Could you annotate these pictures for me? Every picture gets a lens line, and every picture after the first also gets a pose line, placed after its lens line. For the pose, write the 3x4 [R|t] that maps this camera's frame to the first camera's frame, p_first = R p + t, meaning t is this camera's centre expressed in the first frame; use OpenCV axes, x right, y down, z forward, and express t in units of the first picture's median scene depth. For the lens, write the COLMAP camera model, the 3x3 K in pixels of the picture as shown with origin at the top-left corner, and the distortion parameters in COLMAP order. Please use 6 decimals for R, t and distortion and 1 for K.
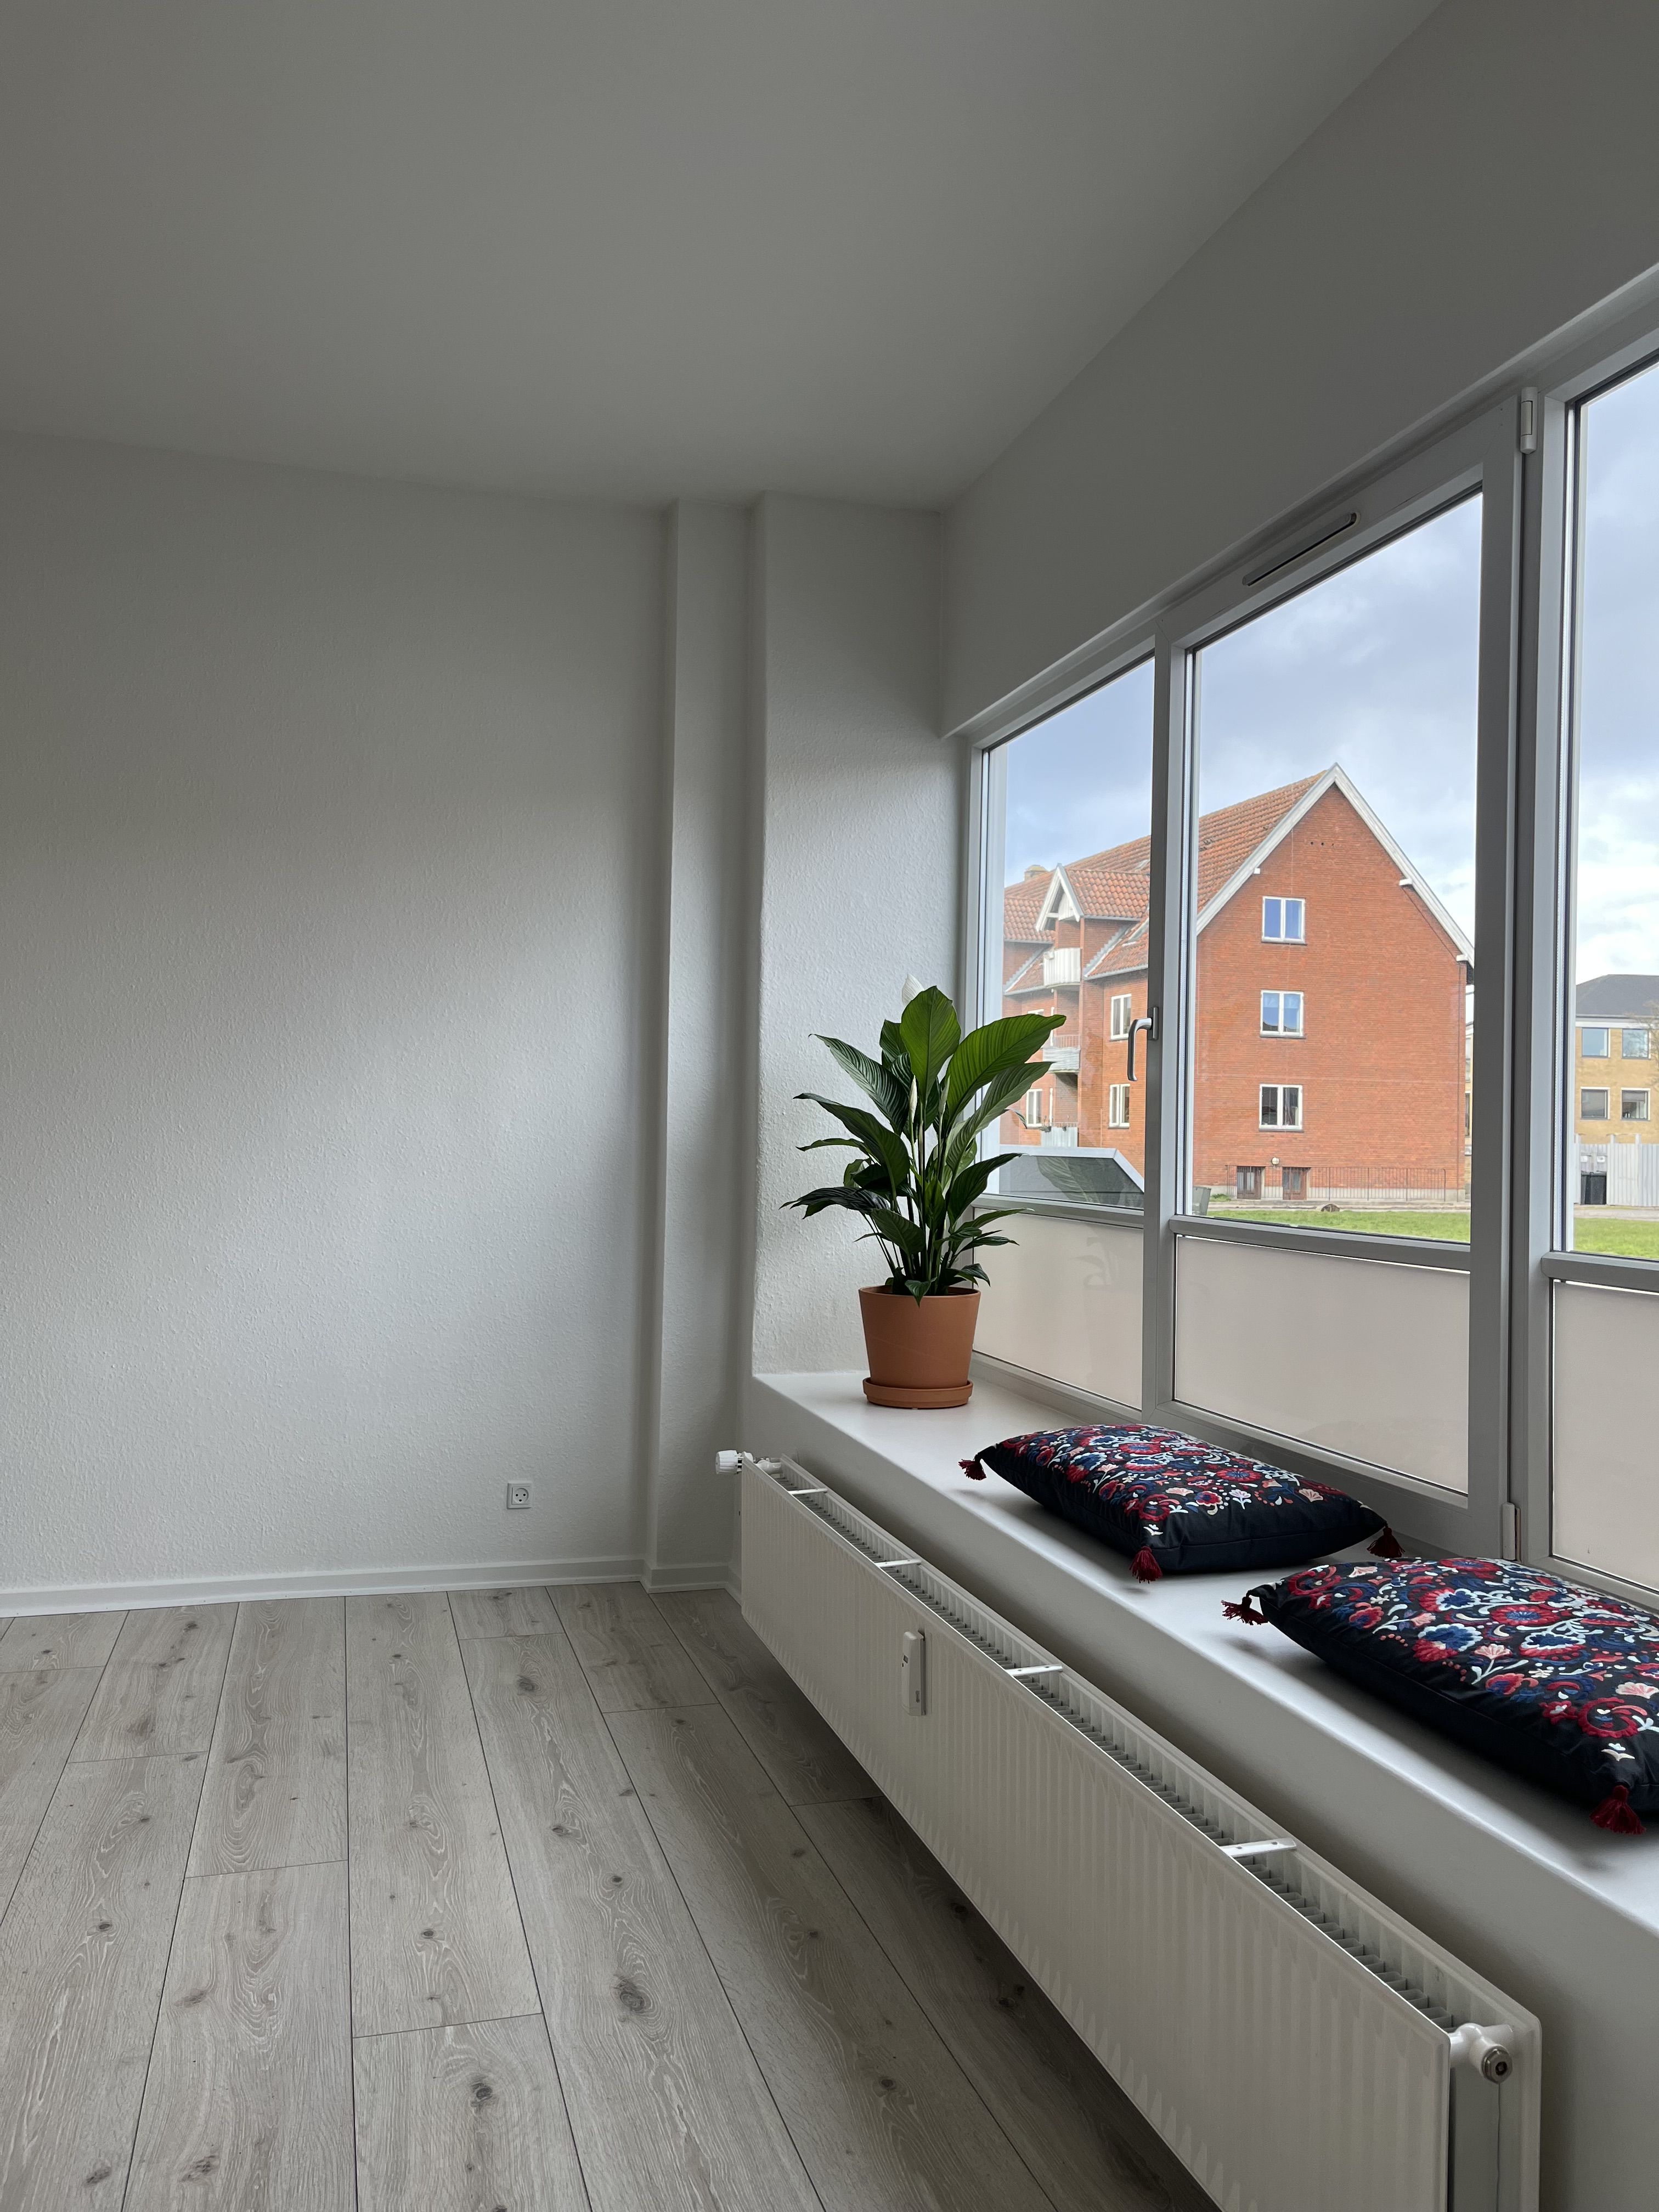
lens RADIAL K [[1678.9, 0, 834.7], [0, 1678.9, 1094.7], [0, 0, 1]] dist [0.033755, -0.004417]
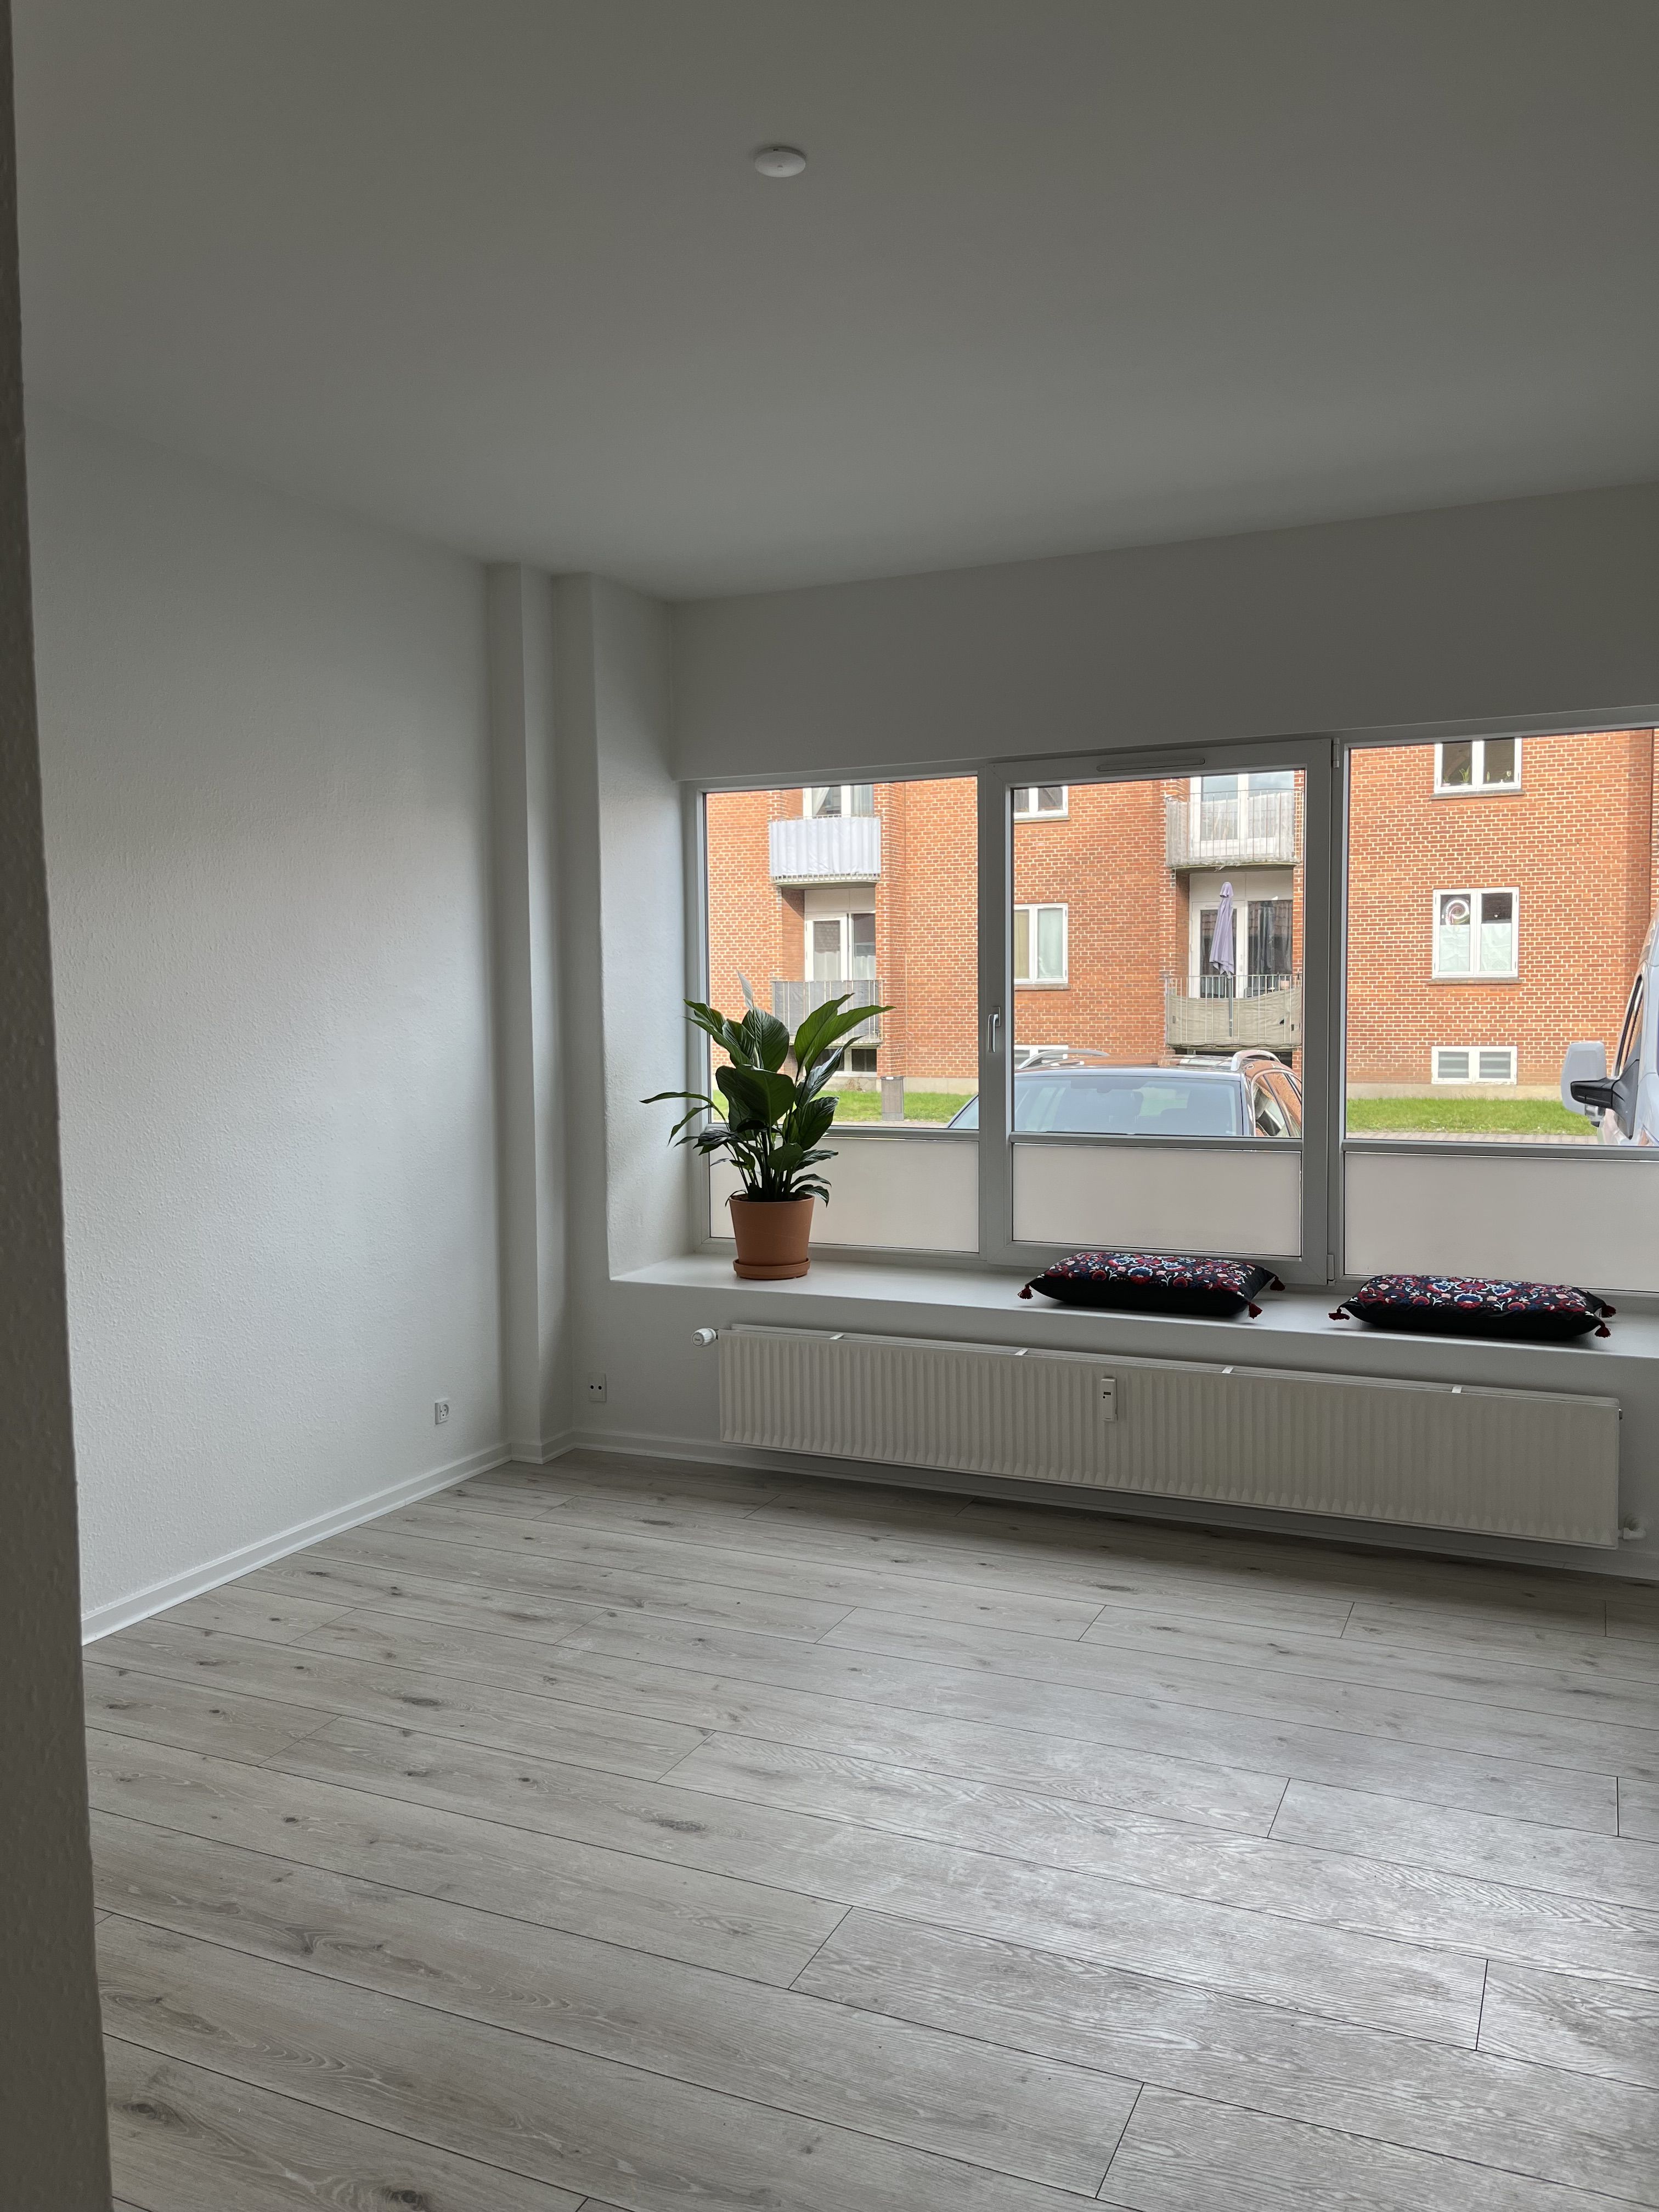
lens RADIAL K [[1678.9, 0, 834.7], [0, 1678.9, 1094.7], [0, 0, 1]] dist [0.033755, -0.004417]
pose [[0.656756, -0.073574, 0.750506, -1.154374], [0.004974, 0.995630, 0.093251, -0.120417], [-0.754087, -0.057510, 0.654252, 0.044988]]
